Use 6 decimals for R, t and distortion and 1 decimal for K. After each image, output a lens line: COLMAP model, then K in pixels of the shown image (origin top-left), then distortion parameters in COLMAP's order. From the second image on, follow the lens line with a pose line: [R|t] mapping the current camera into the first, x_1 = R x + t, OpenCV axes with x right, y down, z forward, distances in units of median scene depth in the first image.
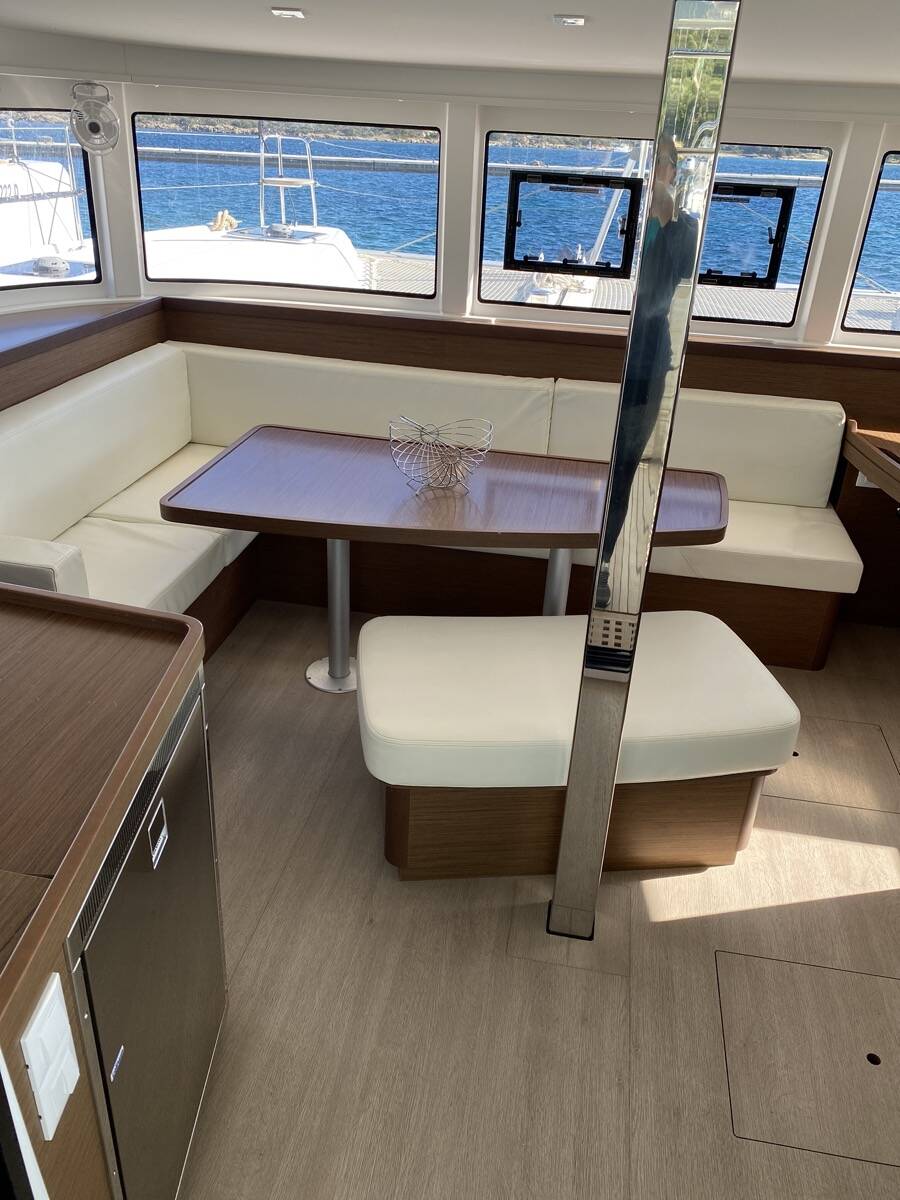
lens RADIAL K [[917.3, 0, 450.0], [0, 917.3, 600.0], [0, 0, 1]] dist [0.019687, -0.005773]
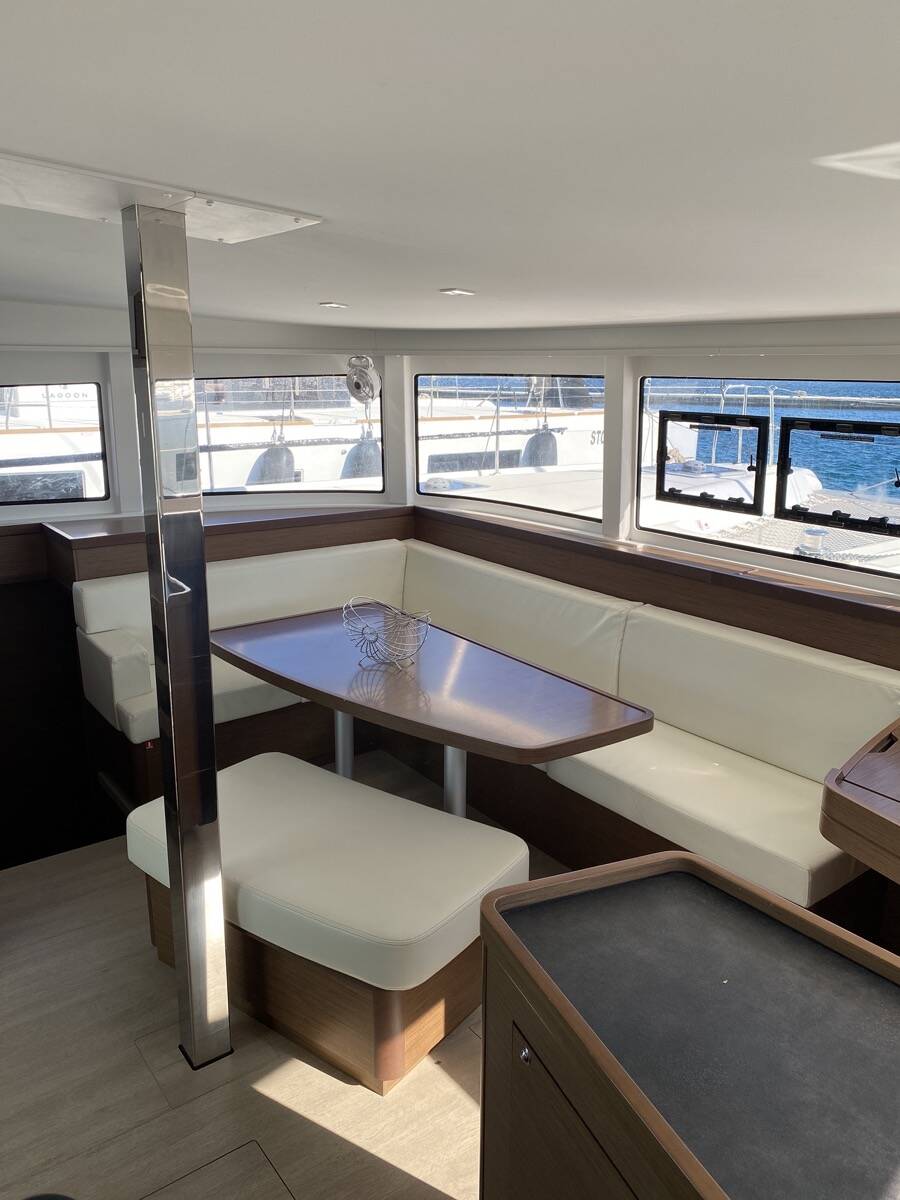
lens RADIAL K [[917.3, 0, 450.0], [0, 917.3, 600.0], [0, 0, 1]] dist [0.019687, -0.005773]
pose [[0.725685, 0.128629, -0.675897, 0.667015], [-0.288662, 0.948648, -0.129390, -0.061432], [0.624545, 0.289002, 0.725549, 0.164894]]
